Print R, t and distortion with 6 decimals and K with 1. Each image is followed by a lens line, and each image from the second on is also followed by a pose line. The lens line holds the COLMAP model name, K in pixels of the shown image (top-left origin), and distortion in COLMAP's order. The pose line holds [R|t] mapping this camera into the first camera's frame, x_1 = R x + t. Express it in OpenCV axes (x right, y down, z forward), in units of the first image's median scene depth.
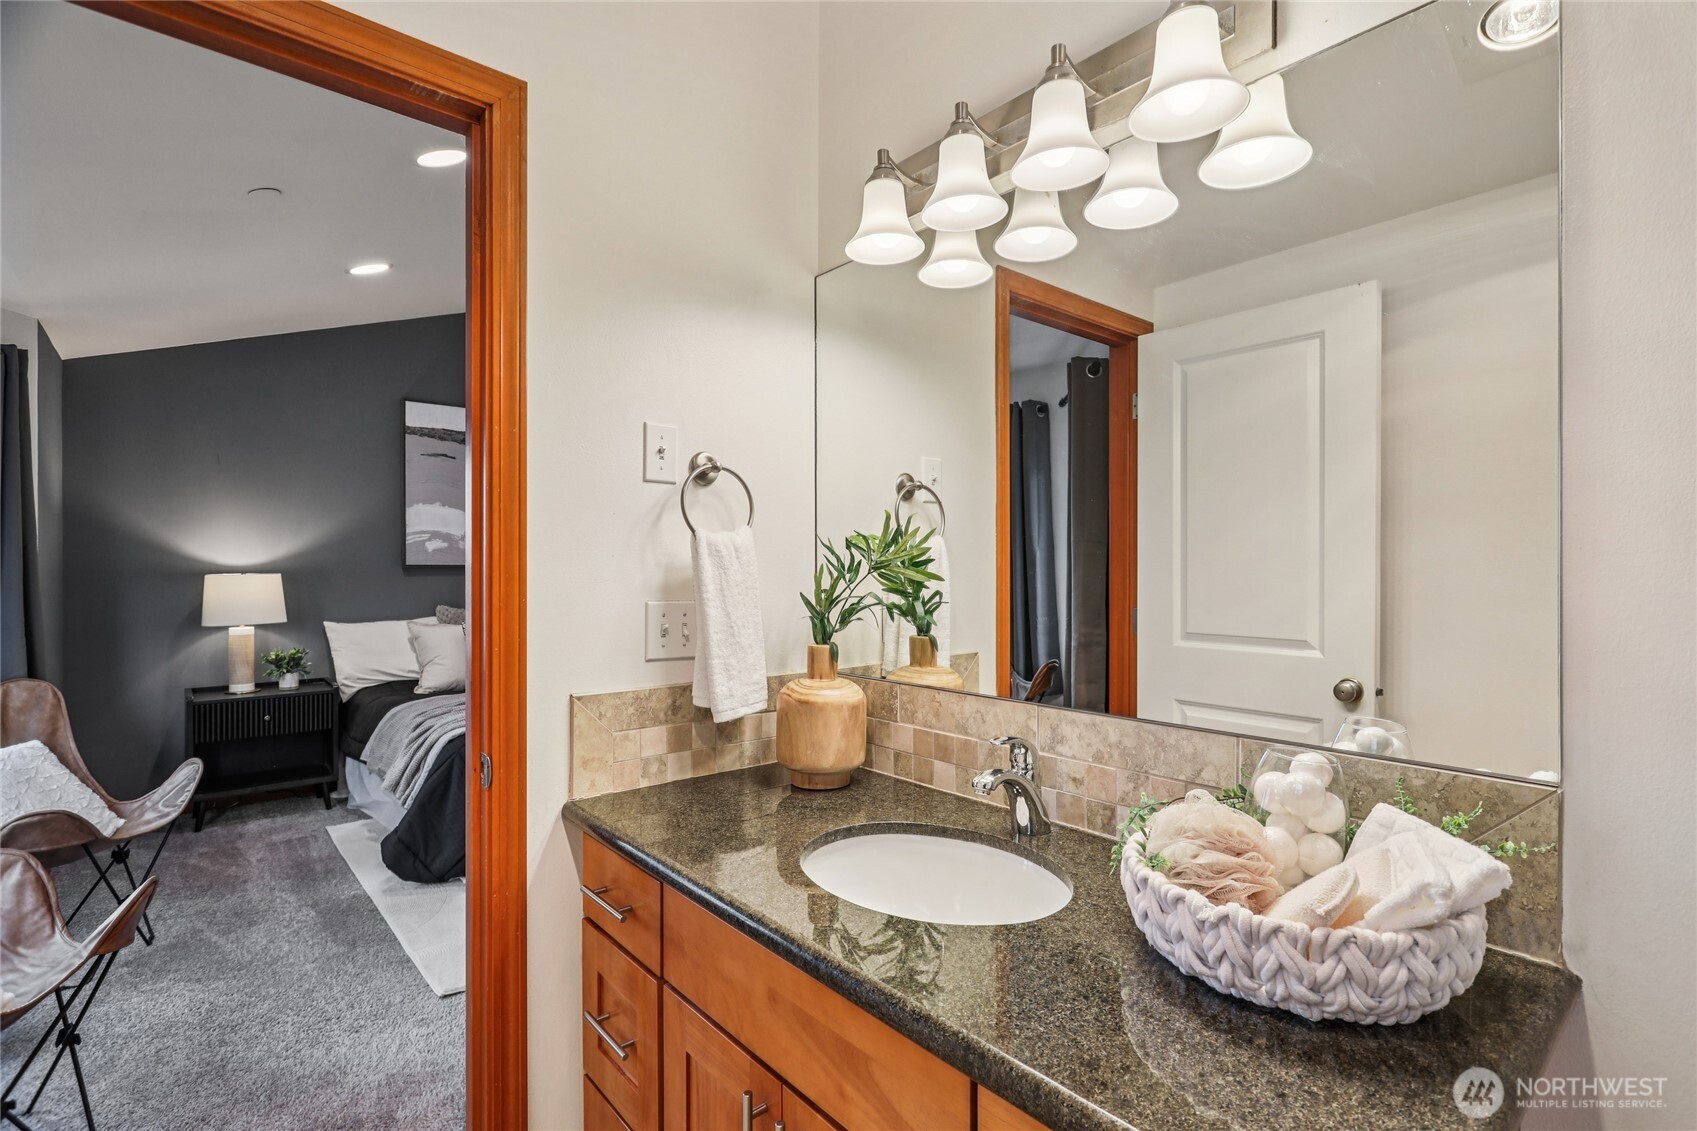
lens RADIAL K [[798.6, 0, 857.5], [0, 798.6, 566.9], [0, 0, 1]] dist [-0.002432, 0.001783]
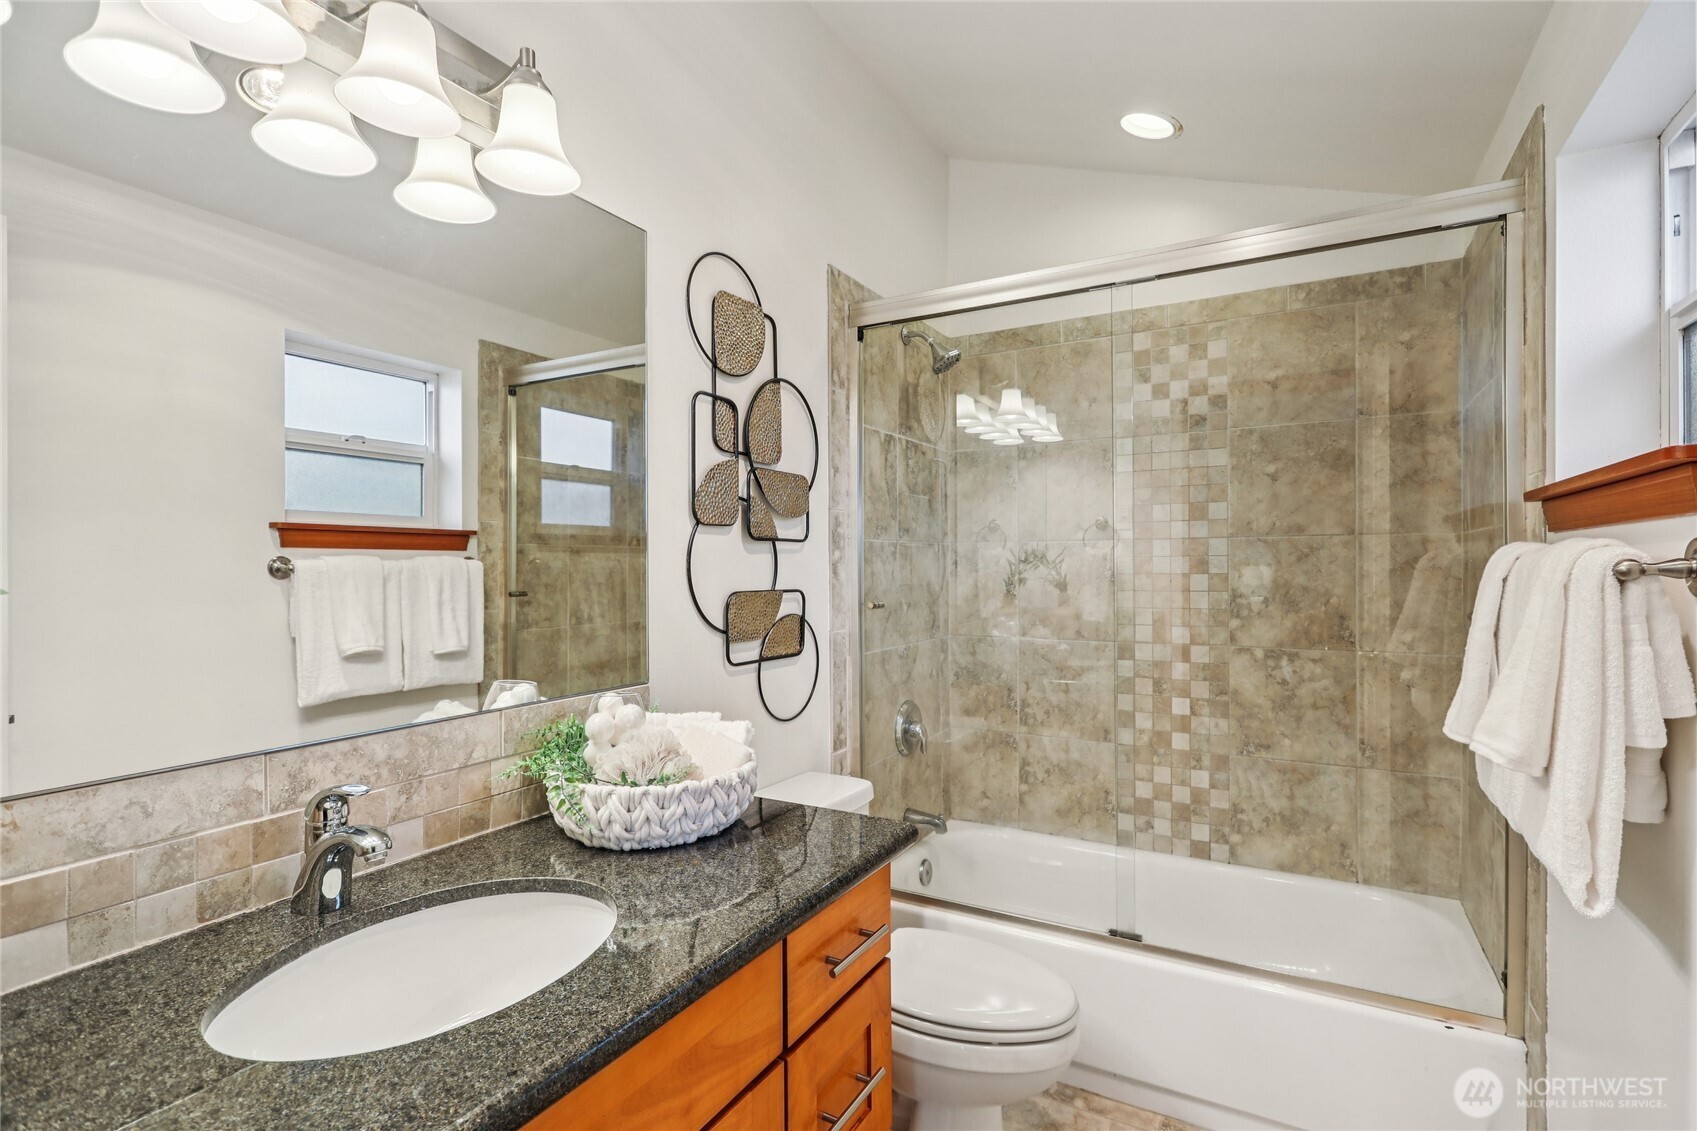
lens RADIAL K [[798.6, 0, 857.2], [0, 798.6, 567.8], [0, 0, 1]] dist [-0.002432, 0.001783]
pose [[-0.349821, -0.003368, 0.936810, -0.729748], [-0.001647, 0.999994, 0.002980, -0.000353], [-0.936815, -0.000500, -0.349825, 0.838378]]
